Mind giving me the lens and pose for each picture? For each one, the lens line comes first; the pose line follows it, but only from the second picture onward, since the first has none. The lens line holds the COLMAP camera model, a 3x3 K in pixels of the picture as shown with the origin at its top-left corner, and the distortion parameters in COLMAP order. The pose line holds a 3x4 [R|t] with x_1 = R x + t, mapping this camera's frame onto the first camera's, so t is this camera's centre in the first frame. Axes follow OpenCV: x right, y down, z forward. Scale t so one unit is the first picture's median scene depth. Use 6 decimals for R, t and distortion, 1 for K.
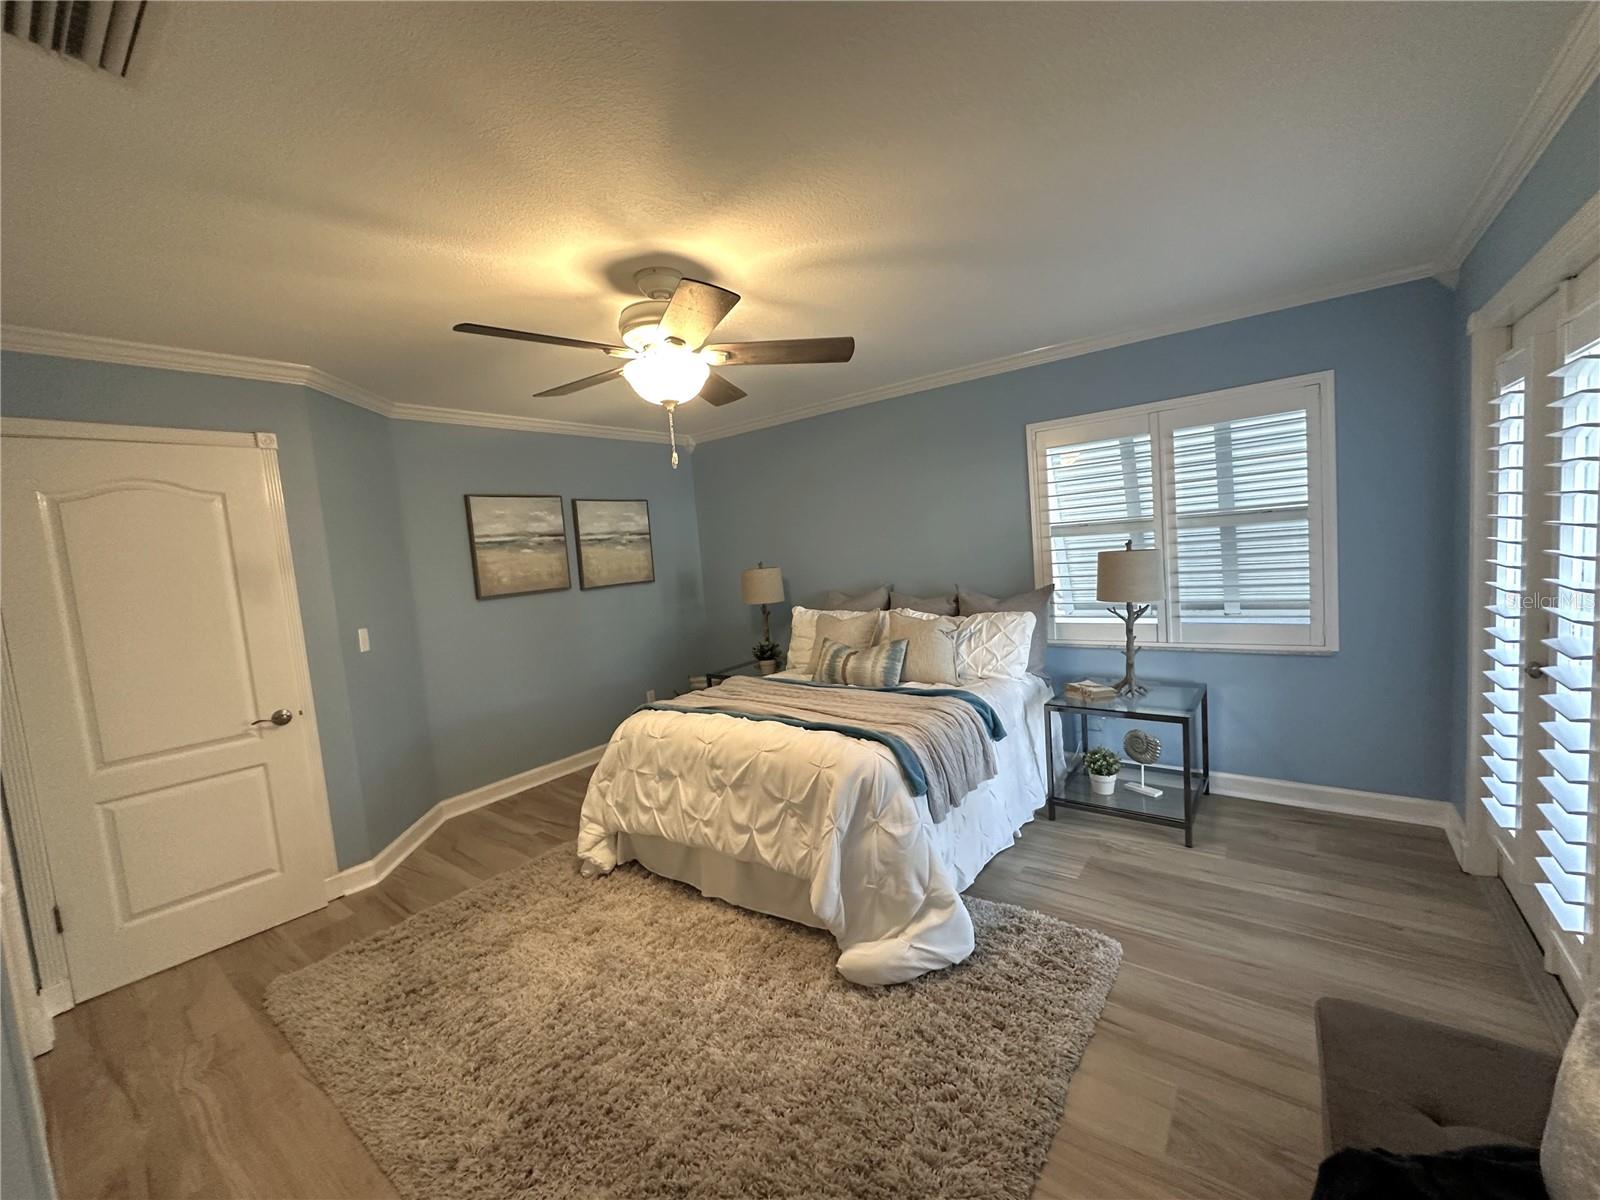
lens RADIAL K [[639.5, 0, 800.0], [0, 639.5, 600.0], [0, 0, 1]] dist [-0.003035, -0.000108]
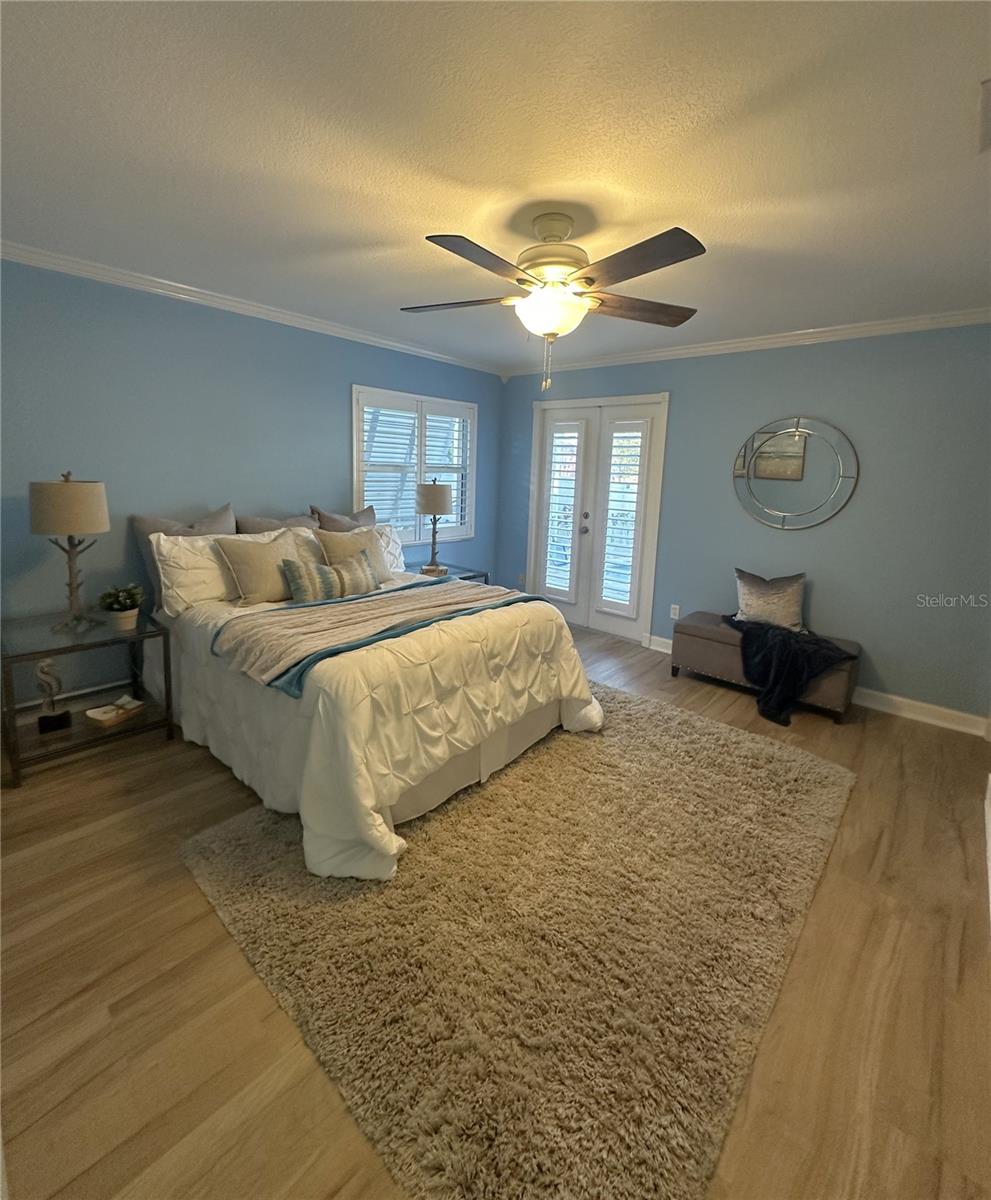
lens RADIAL K [[534.9, 0, 496.1], [0, 534.9, 542.0], [0, 0, 1]] dist [0.039259, 0.000027]
pose [[0.068728, -0.056485, 0.996035, -1.004336], [0.045576, 0.997531, 0.053425, 0.005767], [-0.996594, 0.041723, 0.071133, 0.862954]]
